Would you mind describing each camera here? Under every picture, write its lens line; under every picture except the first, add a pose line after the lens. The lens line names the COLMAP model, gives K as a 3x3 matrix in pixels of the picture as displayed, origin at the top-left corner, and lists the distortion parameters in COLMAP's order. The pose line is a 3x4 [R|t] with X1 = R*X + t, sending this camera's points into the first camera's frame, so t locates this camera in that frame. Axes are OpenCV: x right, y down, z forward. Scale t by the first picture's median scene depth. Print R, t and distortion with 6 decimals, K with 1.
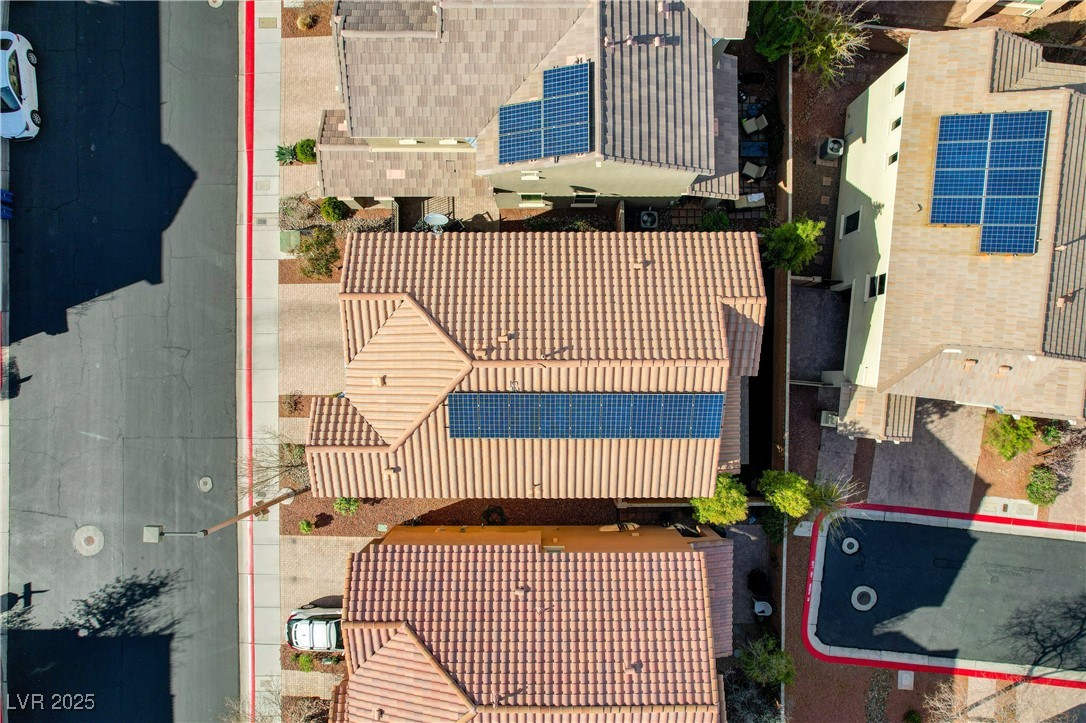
lens RADIAL K [[679.9, 0, 556.8], [0, 679.9, 362.1], [0, 0, 1]] dist [-0.065437, 0.055189]
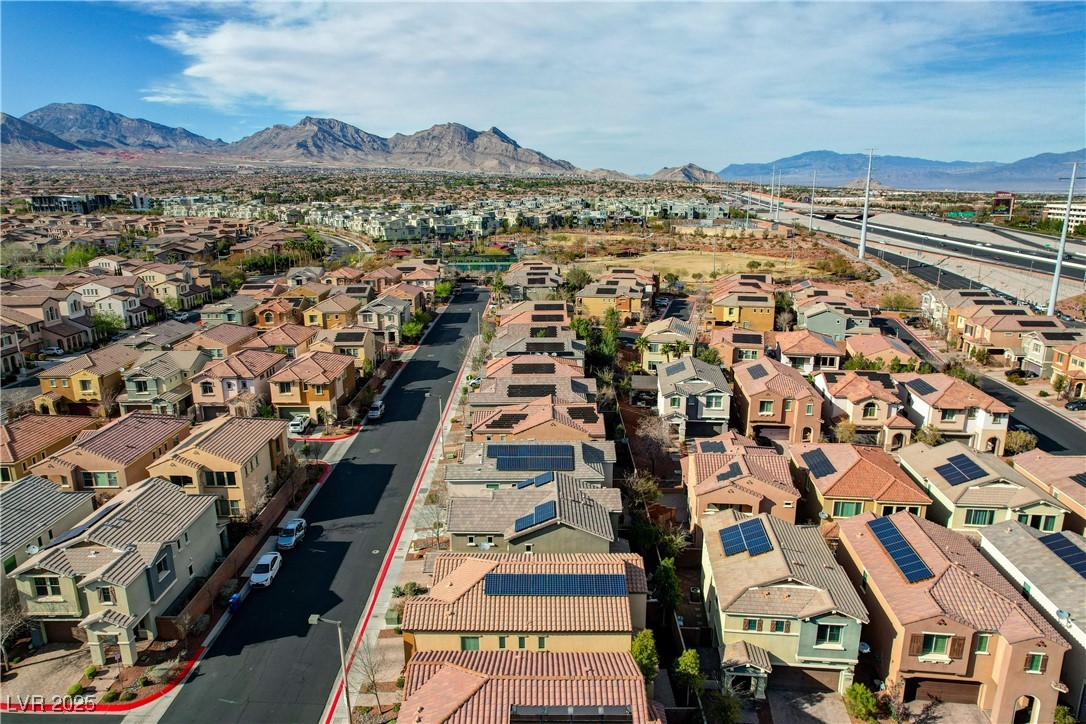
lens RADIAL K [[719.2, 0, 543.0], [0, 719.2, 362.0], [0, 0, 1]] dist [-0.077112, 0.066354]
pose [[0.999723, -0.023368, -0.002769, 0.027515], [0.003282, 0.255010, -0.966933, 1.835039], [0.023302, 0.966656, 0.255016, -0.135410]]
